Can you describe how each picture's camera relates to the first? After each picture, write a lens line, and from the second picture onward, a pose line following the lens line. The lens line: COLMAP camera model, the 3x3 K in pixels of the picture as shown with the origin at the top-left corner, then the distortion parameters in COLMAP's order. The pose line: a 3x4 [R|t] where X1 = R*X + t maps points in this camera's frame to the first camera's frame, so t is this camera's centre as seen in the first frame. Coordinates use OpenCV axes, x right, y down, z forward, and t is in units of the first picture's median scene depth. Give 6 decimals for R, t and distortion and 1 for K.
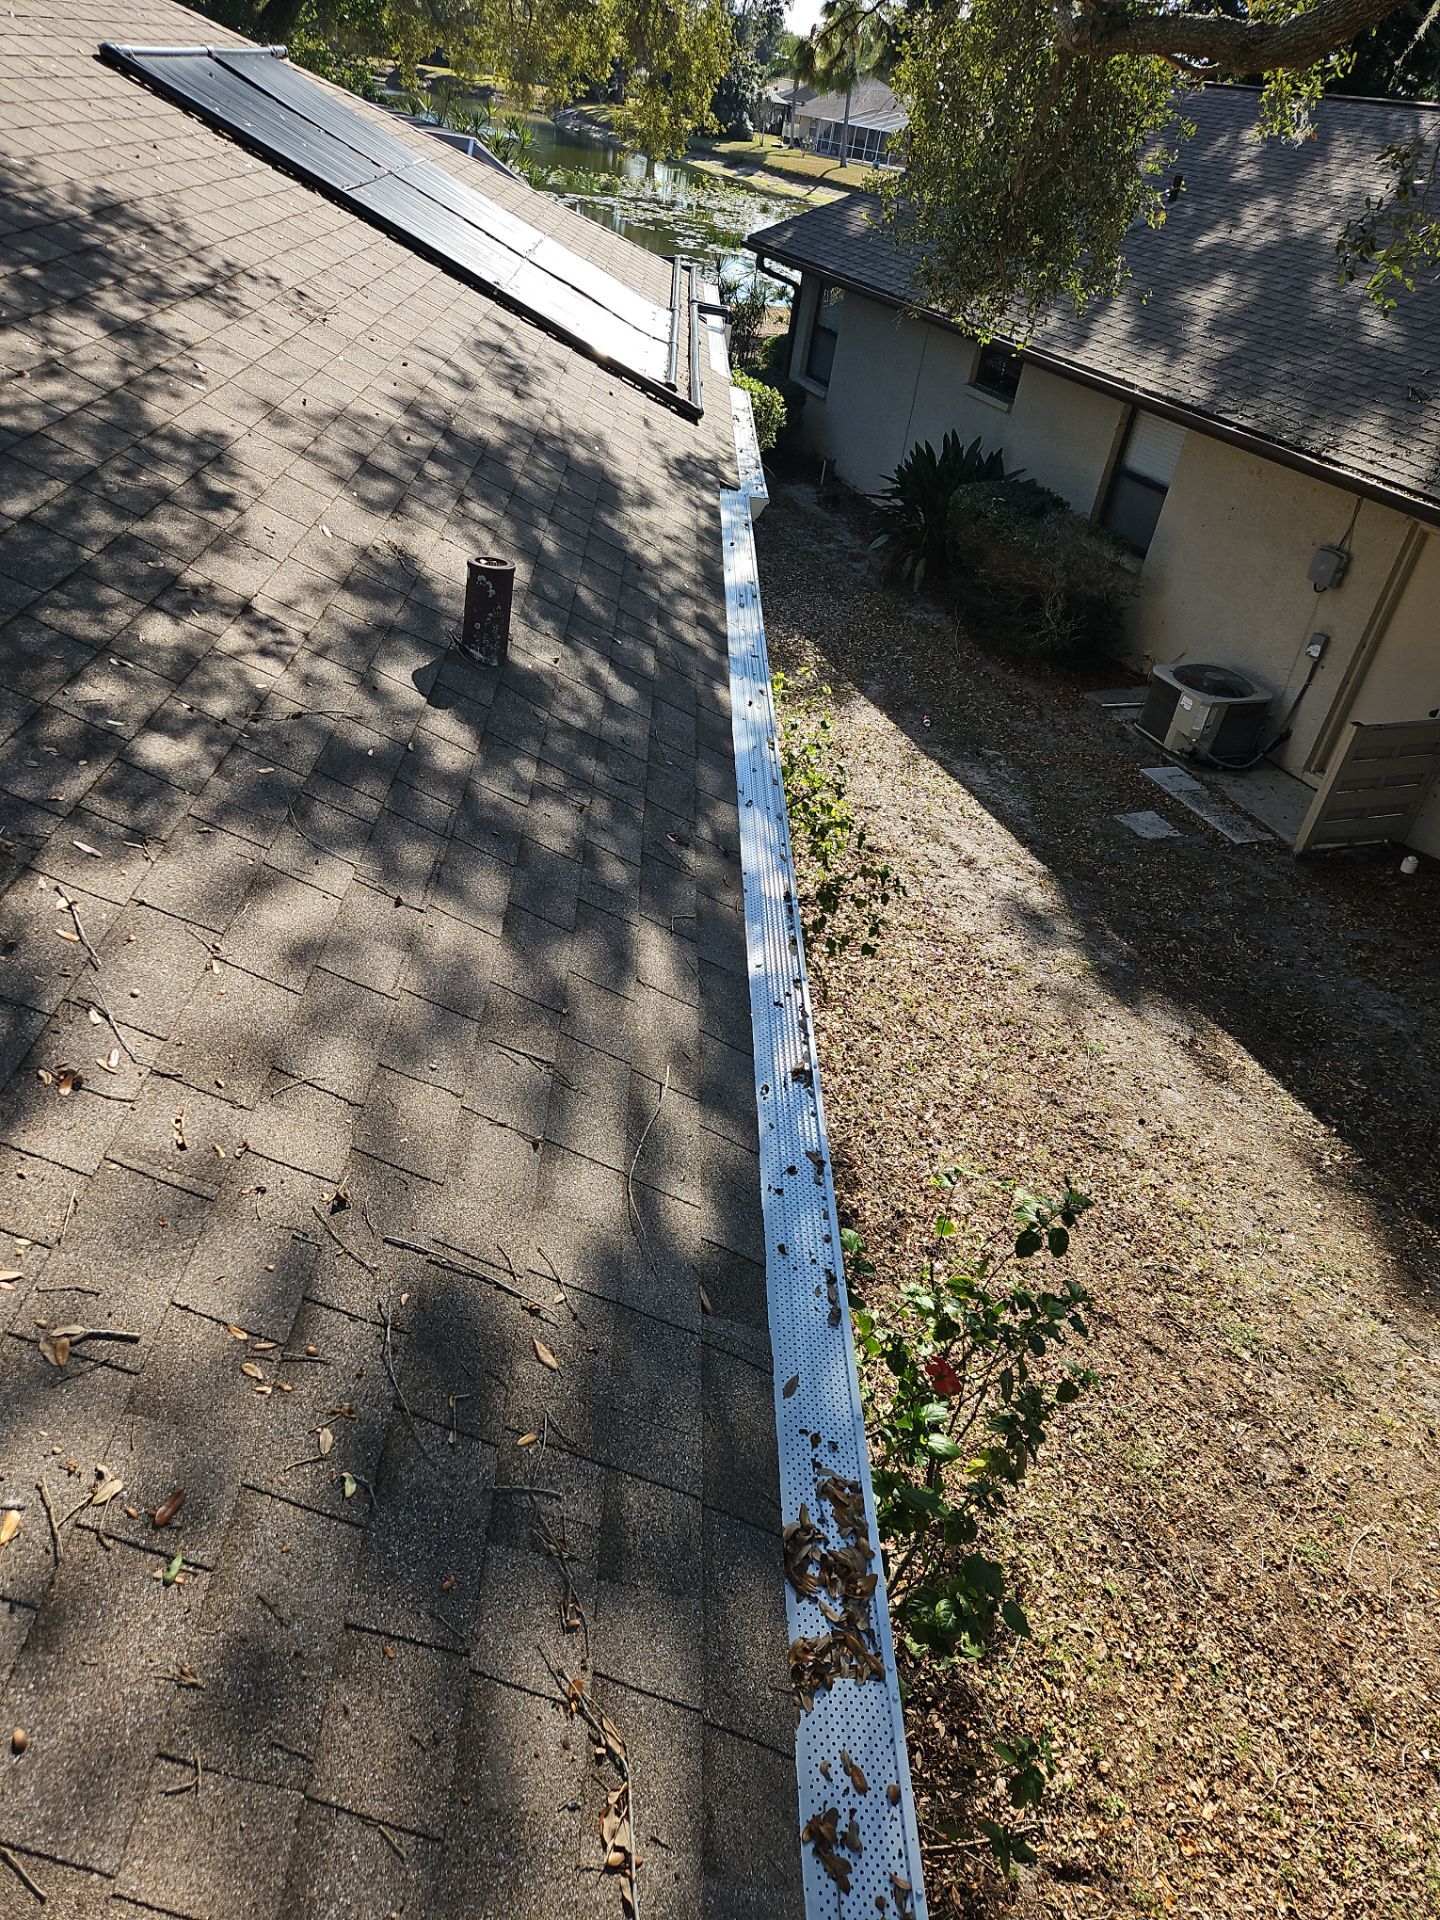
lens RADIAL K [[1296.4, 0, 697.7], [0, 1296.4, 963.5], [0, 0, 1]] dist [0.092160, -0.104094]
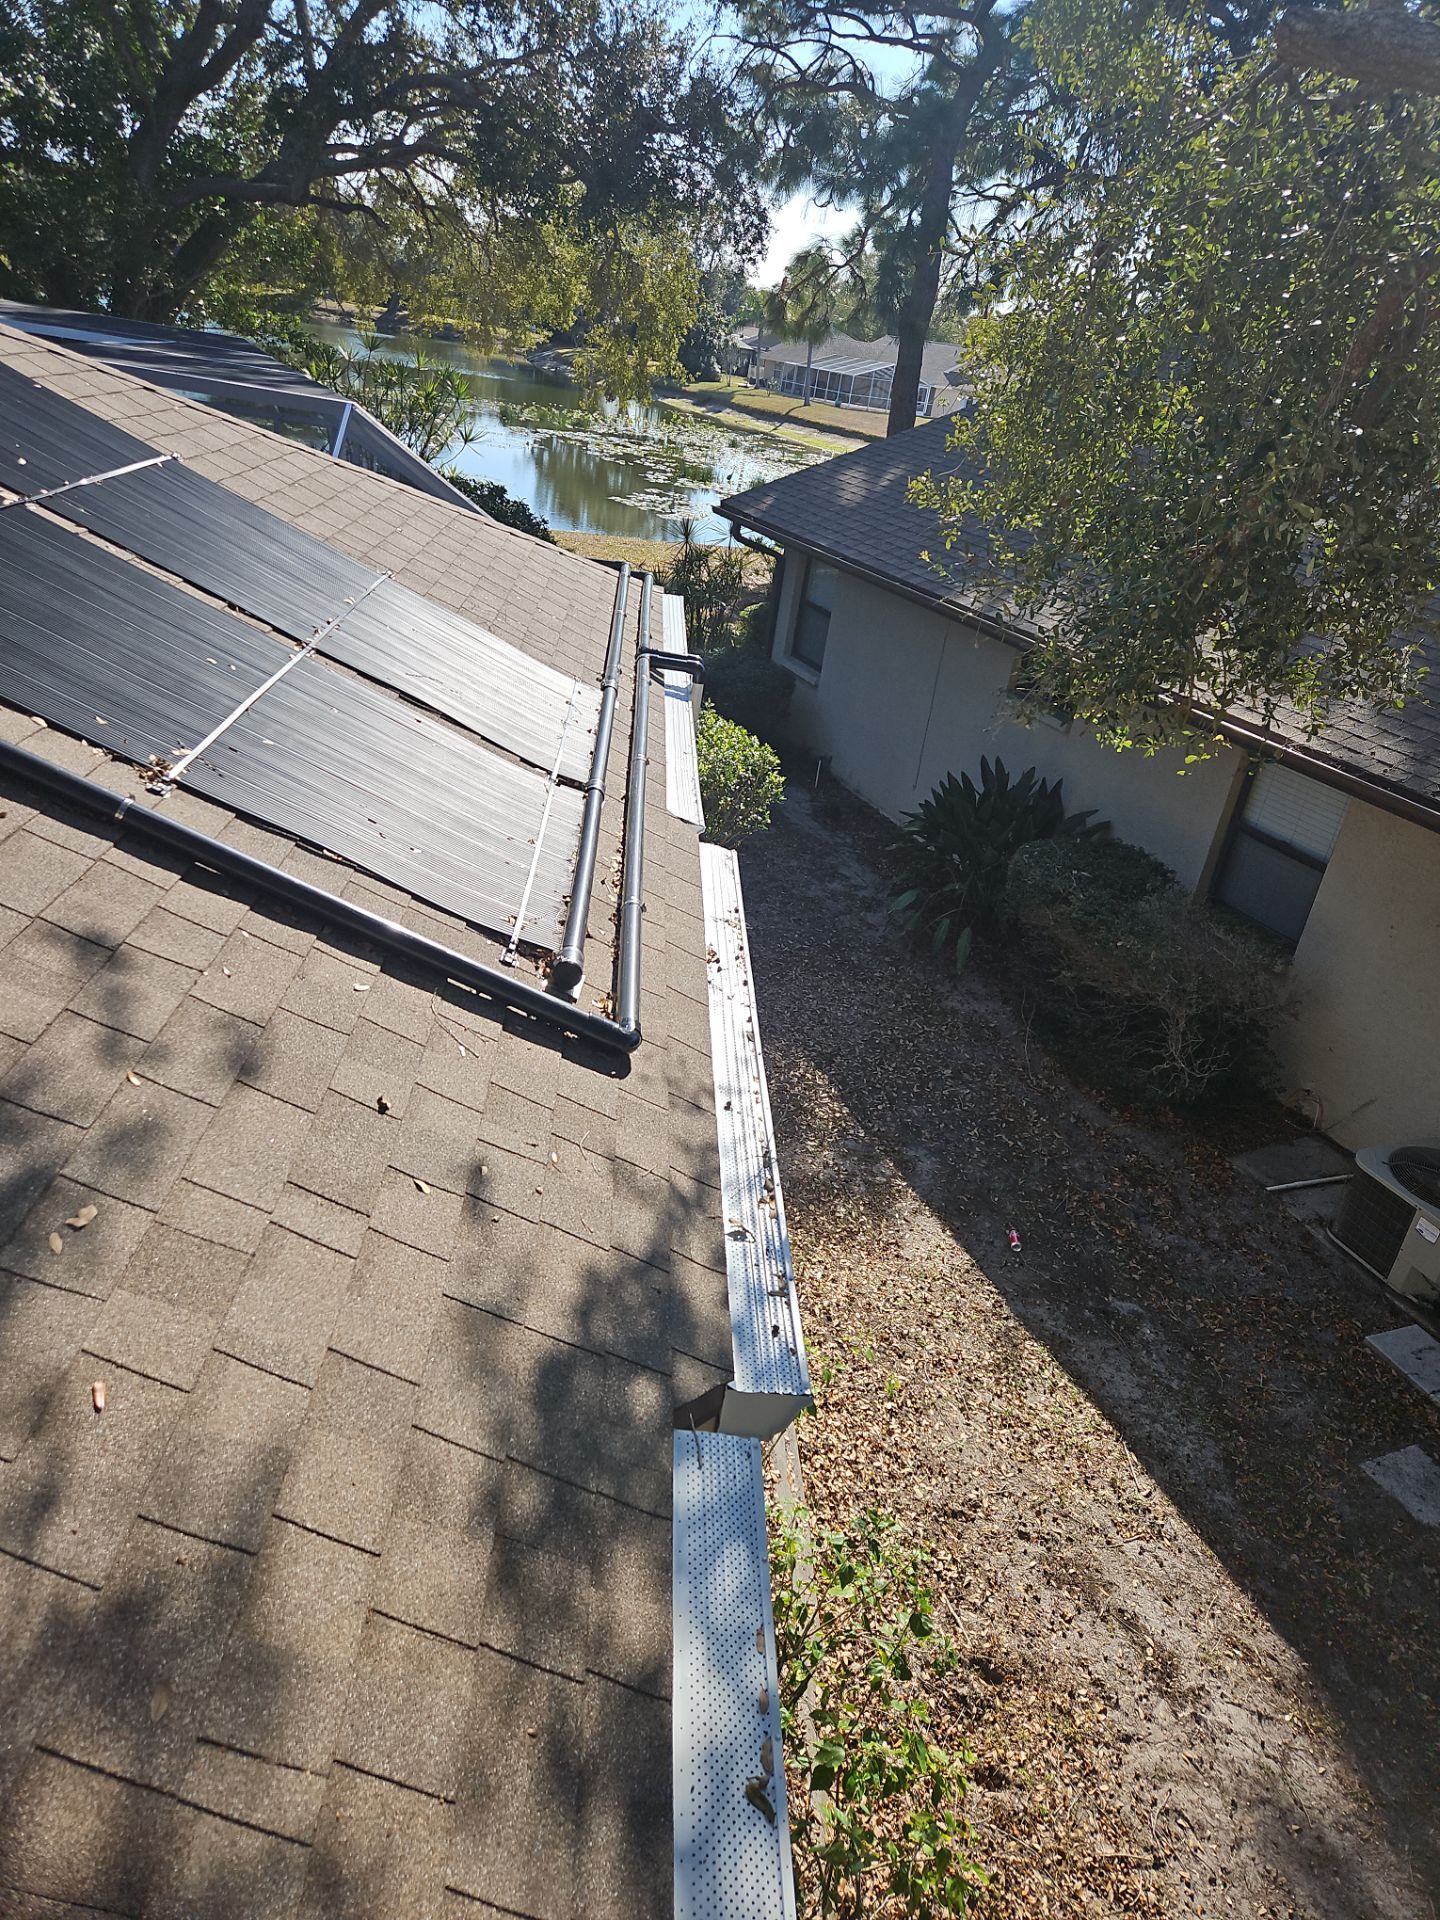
lens RADIAL K [[1357.1, 0, 714.9], [0, 1357.1, 928.4], [0, 0, 1]] dist [0.081990, -0.076287]
pose [[0.999473, -0.004812, 0.032093, 0.006631], [0.010391, 0.984329, -0.176035, -0.170974], [-0.030743, 0.176276, 0.983861, 0.248542]]
